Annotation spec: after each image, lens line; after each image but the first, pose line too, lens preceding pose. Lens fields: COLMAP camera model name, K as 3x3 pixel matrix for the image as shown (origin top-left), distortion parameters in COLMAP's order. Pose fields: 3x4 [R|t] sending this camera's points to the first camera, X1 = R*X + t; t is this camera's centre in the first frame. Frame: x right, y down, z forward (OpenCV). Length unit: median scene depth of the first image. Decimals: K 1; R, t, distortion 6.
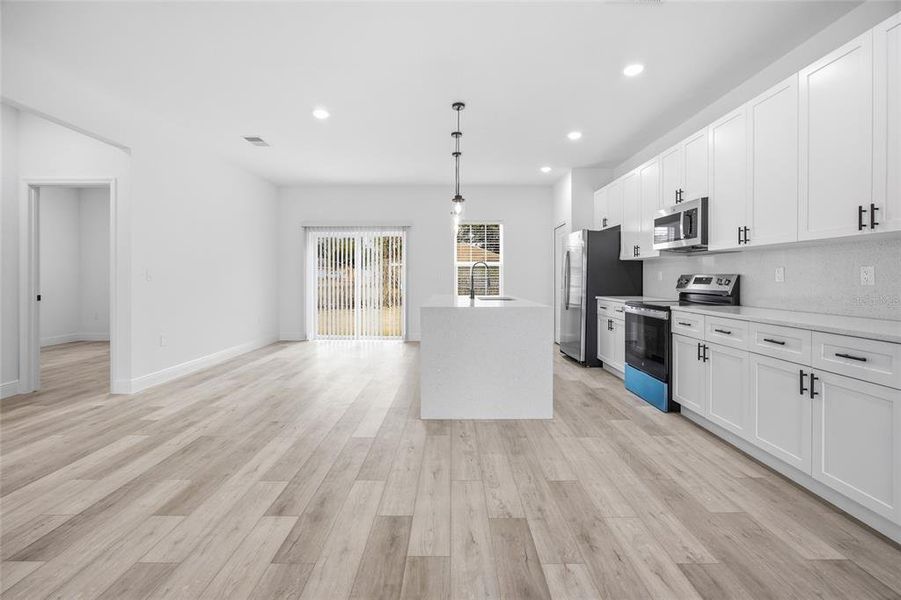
lens RADIAL K [[385.5, 0, 452.6], [0, 385.5, 278.9], [0, 0, 1]] dist [-0.004352, 0.000235]
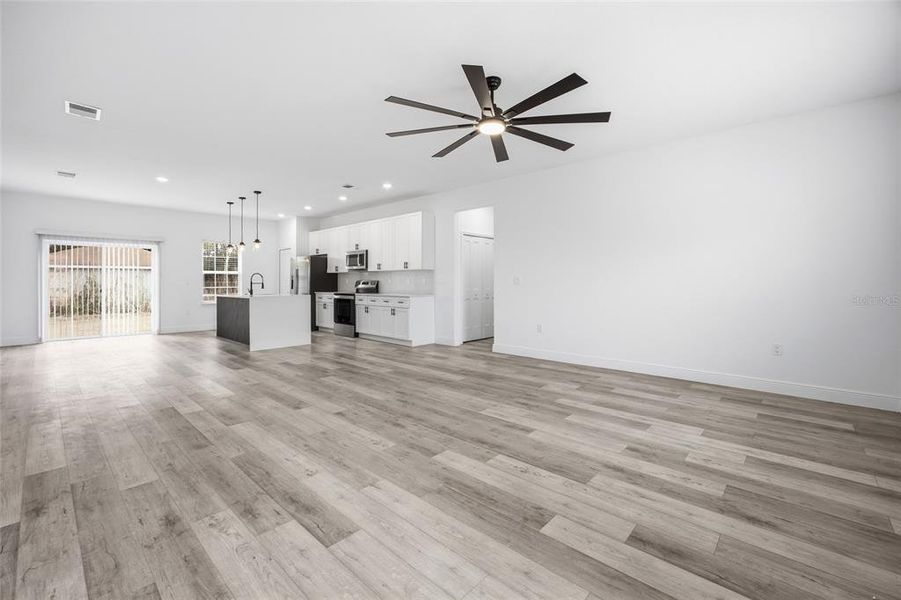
lens RADIAL K [[385.5, 0, 452.6], [0, 385.5, 278.9], [0, 0, 1]] dist [-0.004352, 0.000235]
pose [[0.682249, 0.002095, 0.731117, -0.622442], [0.005978, 0.999946, -0.008444, 0.001644], [-0.731096, 0.010131, 0.682200, -0.874189]]
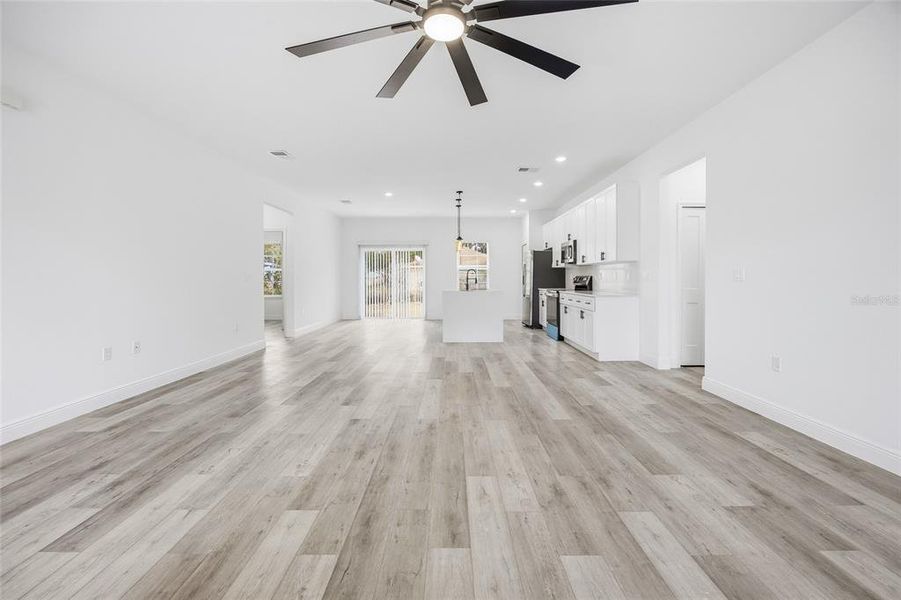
lens RADIAL K [[385.5, 0, 452.6], [0, 385.5, 278.9], [0, 0, 1]] dist [-0.004352, 0.000235]
pose [[0.999992, -0.003096, -0.002685, -0.014806], [0.003089, 0.999992, -0.002584, 0.006555], [0.002693, 0.002576, 0.999993, -0.885889]]
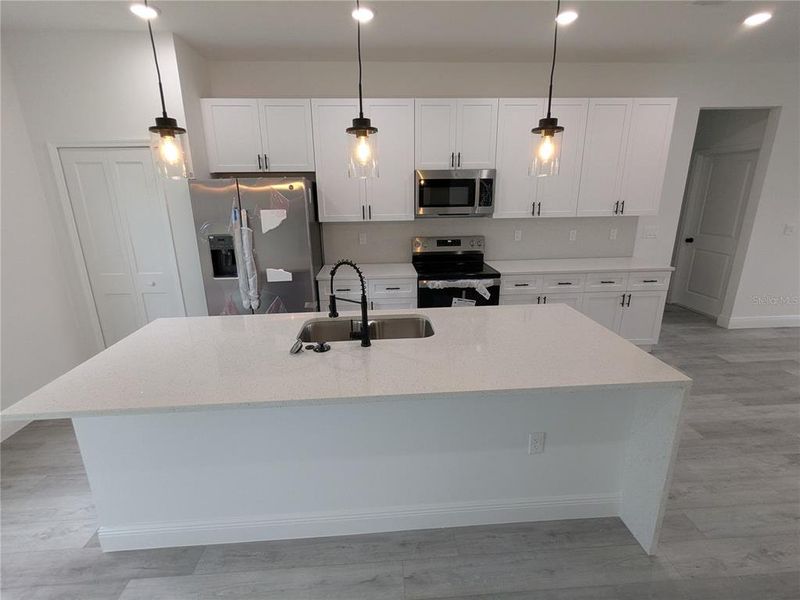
lens RADIAL K [[376.1, 0, 400.0], [0, 376.1, 300.0], [0, 0, 1]] dist [0.002453, 0.000384]
pose [[-0.055008, -0.280913, 0.958156, -0.371043], [0.012748, 0.959333, 0.281990, -0.124515], [-0.998405, 0.027726, -0.049190, 1.044931]]
